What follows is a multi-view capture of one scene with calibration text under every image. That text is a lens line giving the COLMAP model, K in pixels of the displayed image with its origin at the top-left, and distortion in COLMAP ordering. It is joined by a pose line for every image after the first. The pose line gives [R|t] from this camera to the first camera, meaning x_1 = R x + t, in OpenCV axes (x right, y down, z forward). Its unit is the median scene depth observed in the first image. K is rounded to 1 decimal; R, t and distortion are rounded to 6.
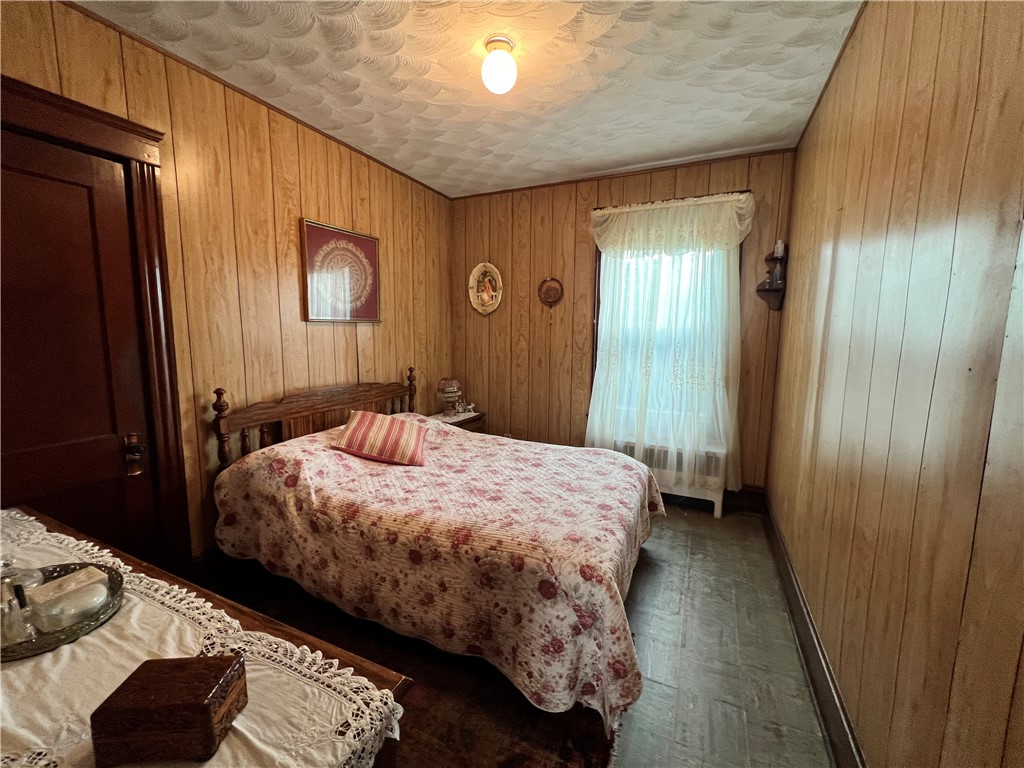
lens RADIAL K [[412.8, 0, 511.3], [0, 412.8, 381.2], [0, 0, 1]] dist [-0.000930, 0.000326]
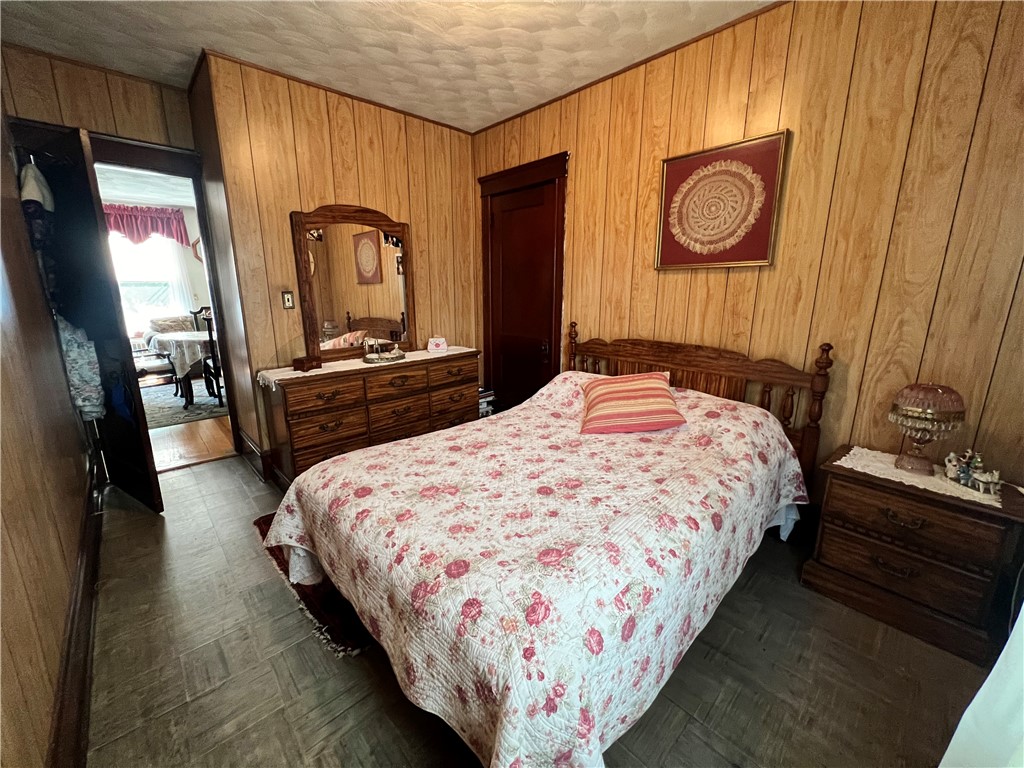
lens RADIAL K [[412.8, 0, 512.0], [0, 412.8, 381.2], [0, 0, 1]] dist [-0.000930, 0.000326]
pose [[-0.374922, 0.196224, -0.906051, 0.624438], [-0.116552, 0.959611, 0.256053, -0.111326], [0.919700, 0.201602, -0.336909, 1.157234]]
